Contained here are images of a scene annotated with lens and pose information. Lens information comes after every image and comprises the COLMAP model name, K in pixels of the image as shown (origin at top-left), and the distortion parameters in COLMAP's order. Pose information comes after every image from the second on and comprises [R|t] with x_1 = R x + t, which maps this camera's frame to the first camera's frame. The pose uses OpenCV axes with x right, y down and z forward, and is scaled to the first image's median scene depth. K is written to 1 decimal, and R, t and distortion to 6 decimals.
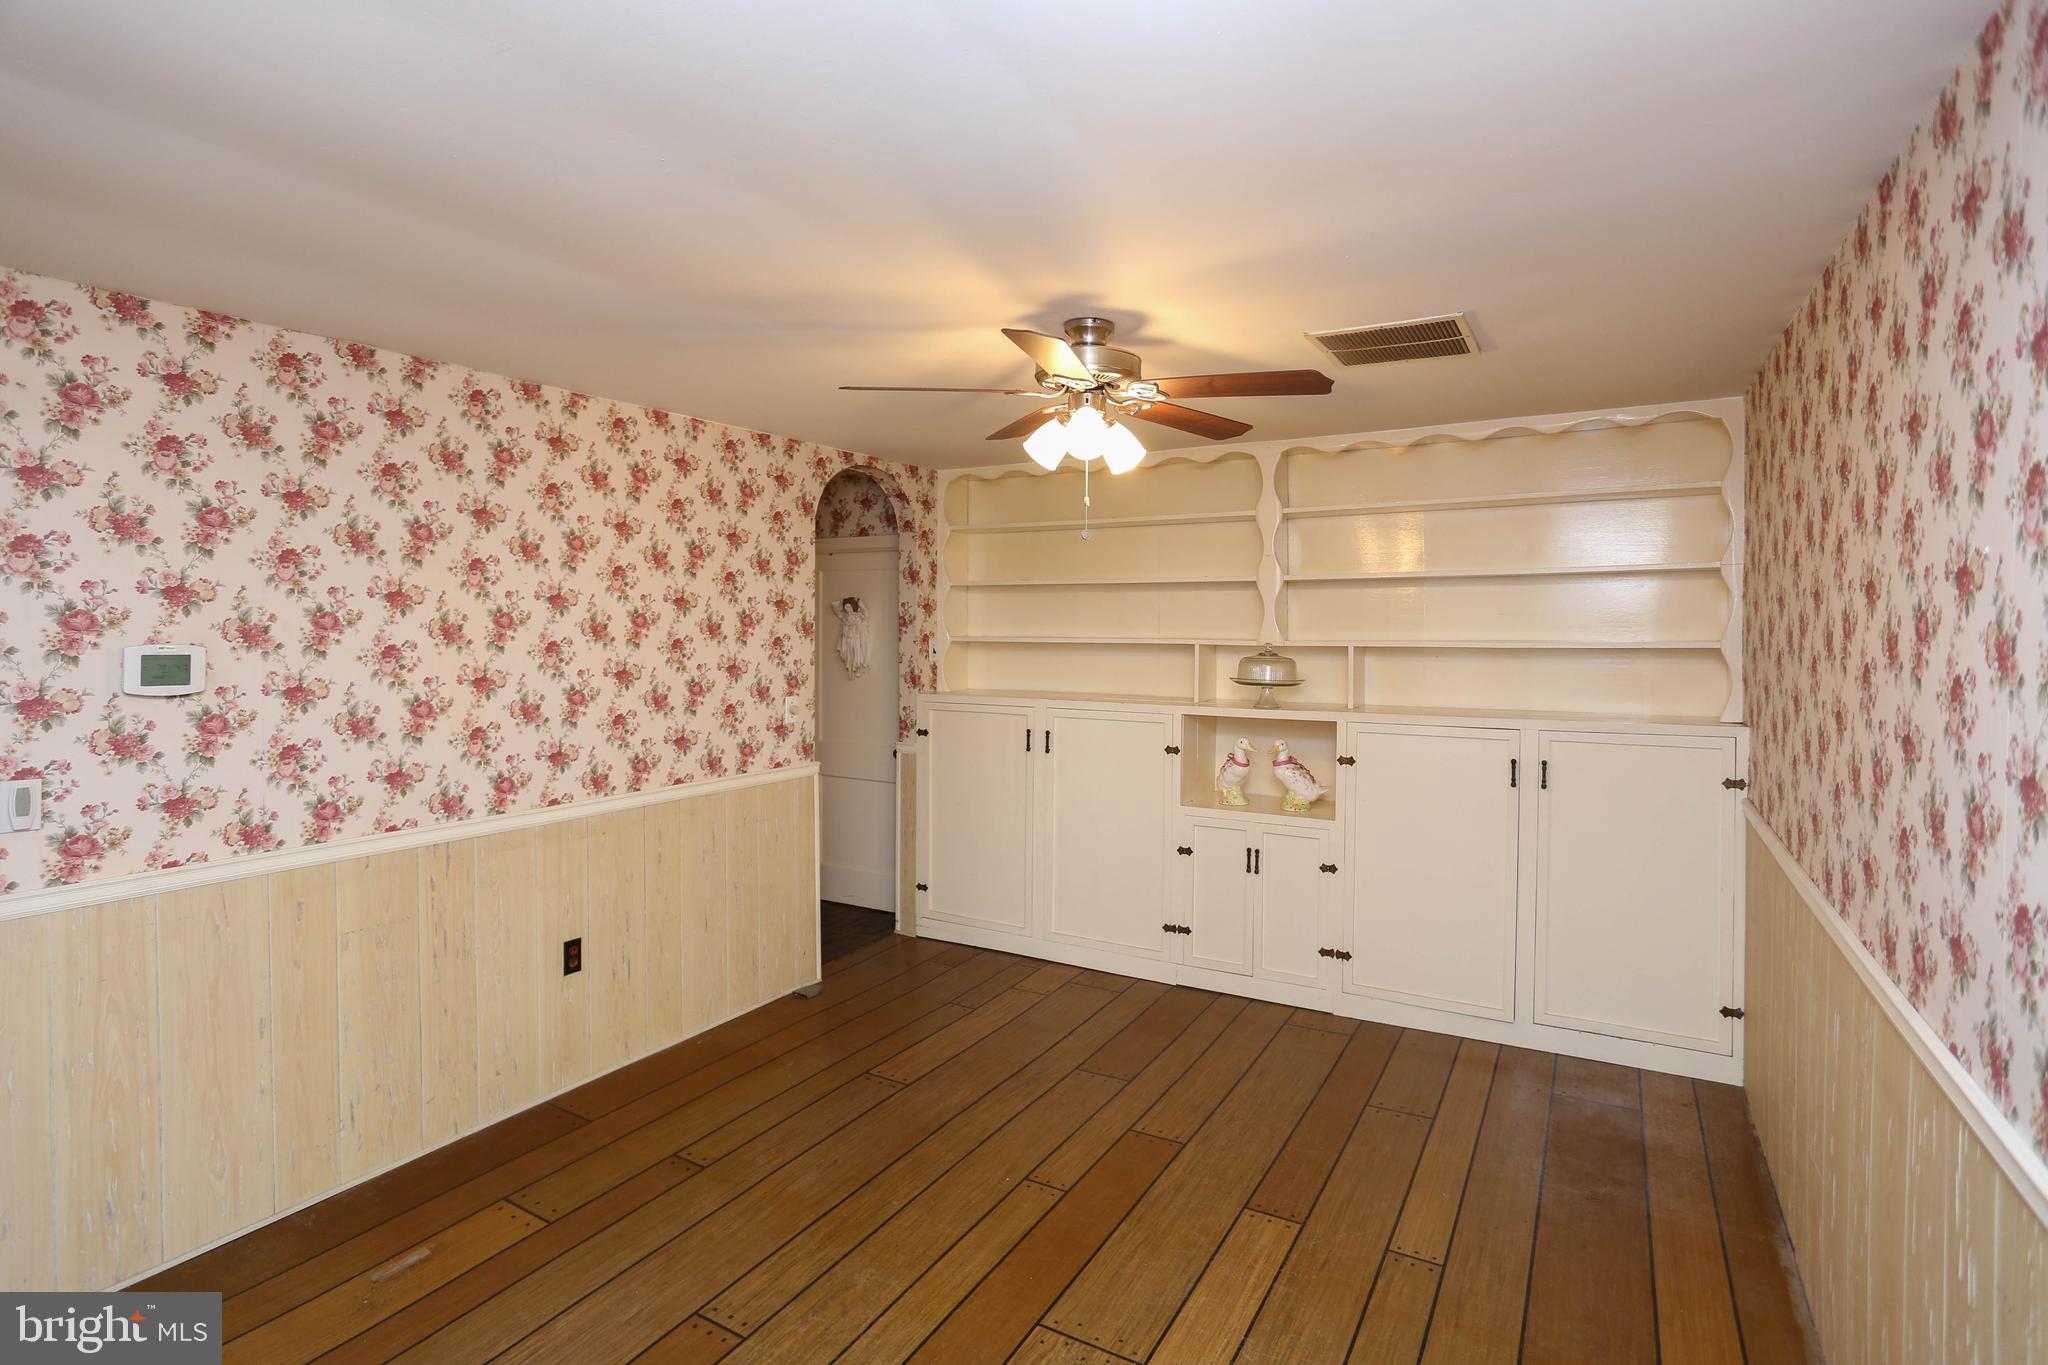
lens RADIAL K [[1021.4, 0, 966.2], [0, 1021.4, 625.6], [0, 0, 1]] dist [-0.058596, 0.035766]
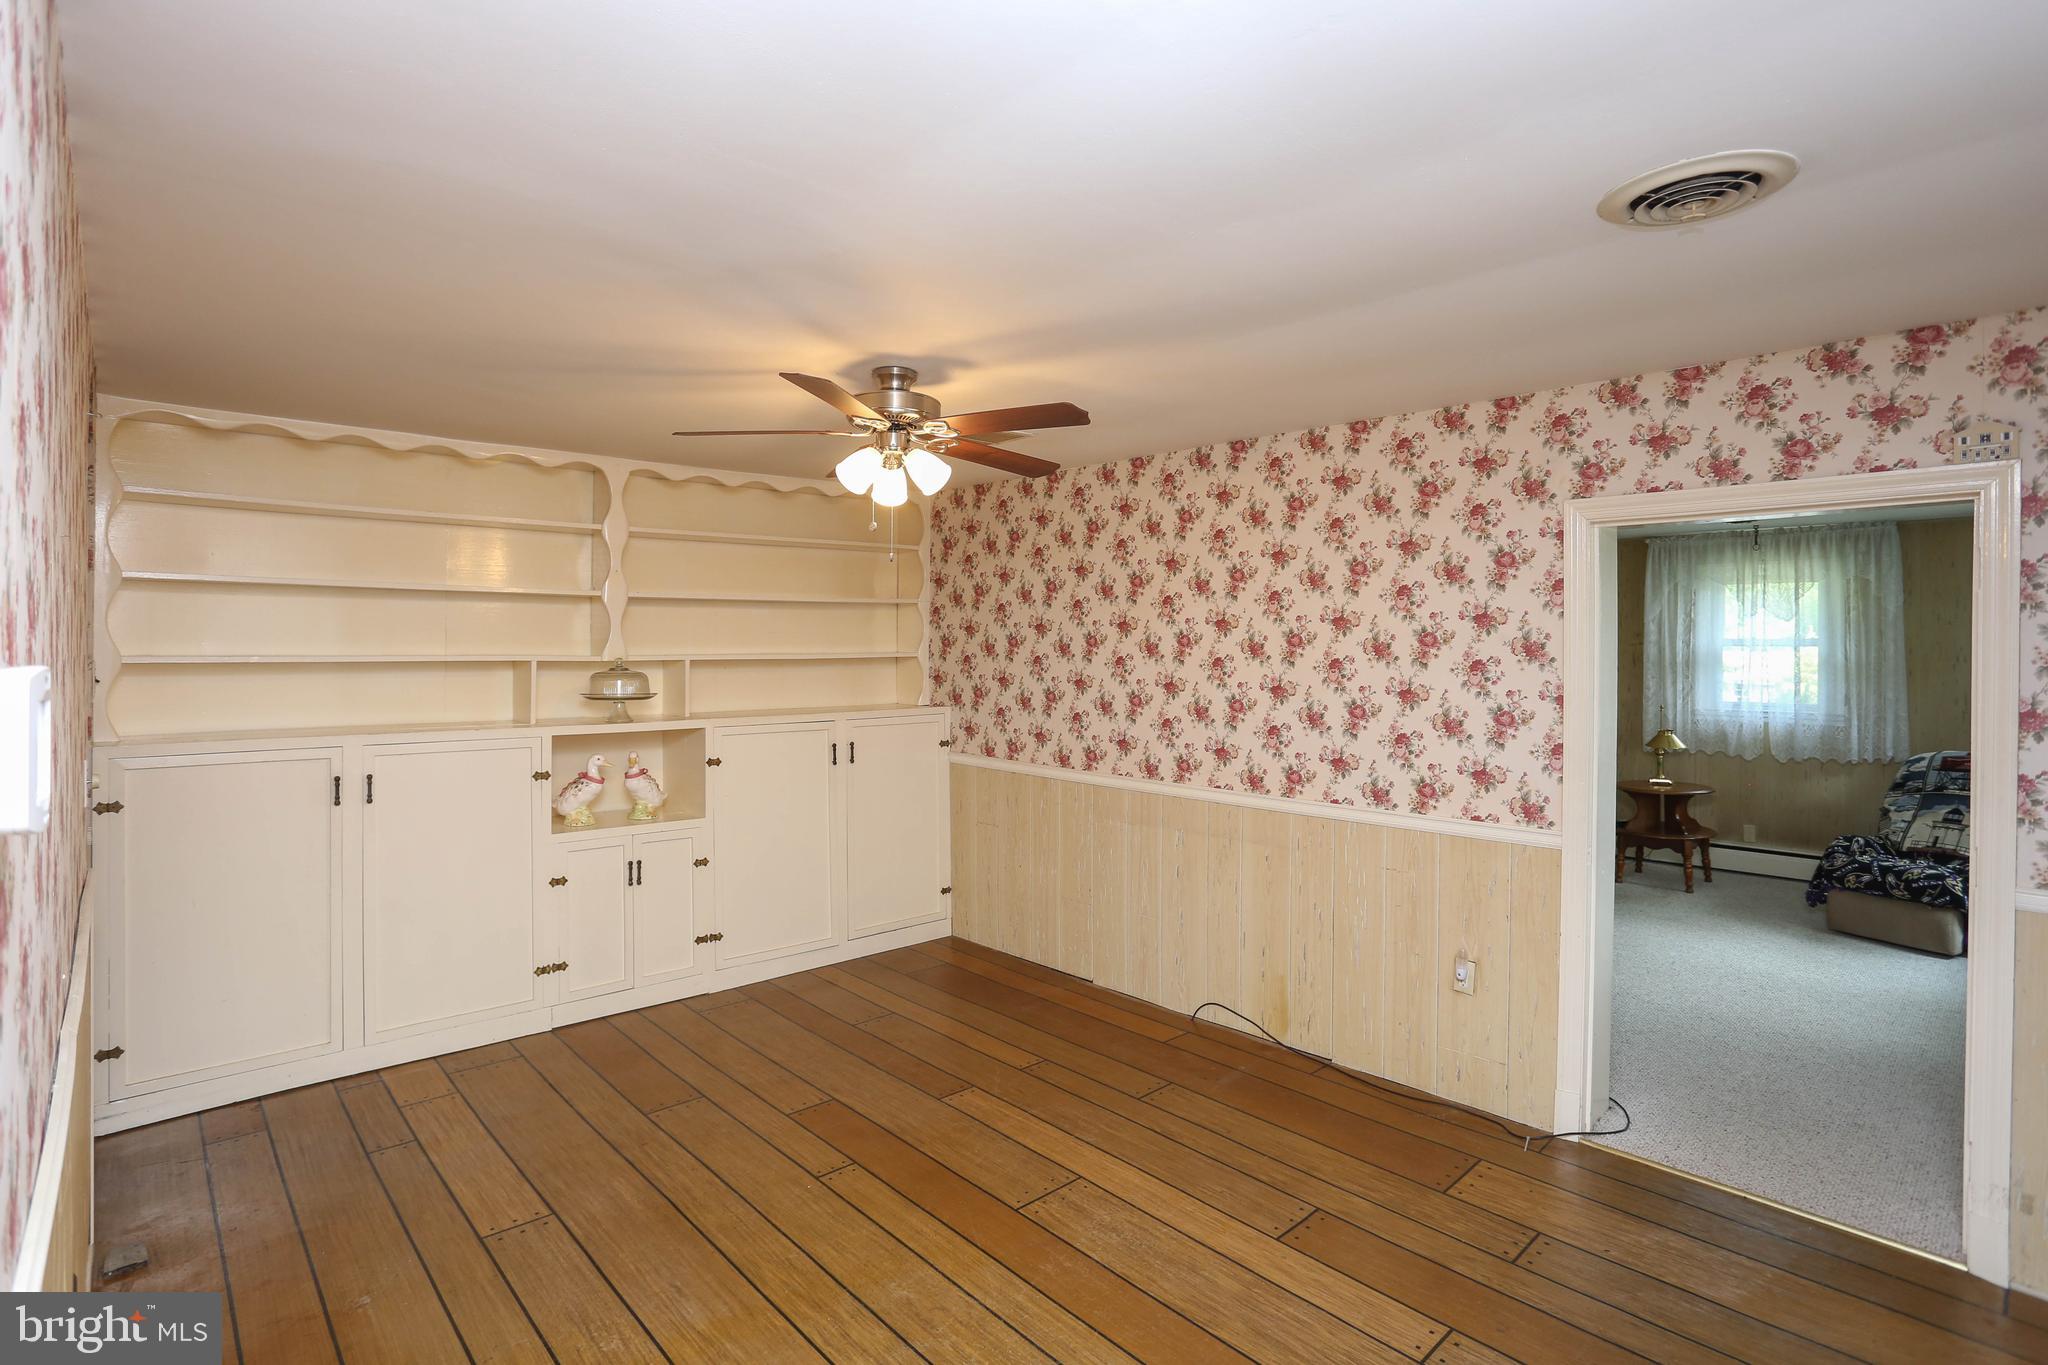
lens RADIAL K [[1045.0, 0, 1034.9], [0, 1045.0, 609.6], [0, 0, 1]] dist [-0.081456, 0.043585]
pose [[0.256430, 0.030411, 0.966084, -0.634672], [-0.000677, 0.999510, -0.031284, 0.000747], [-0.966563, 0.007368, 0.256325, 0.358598]]
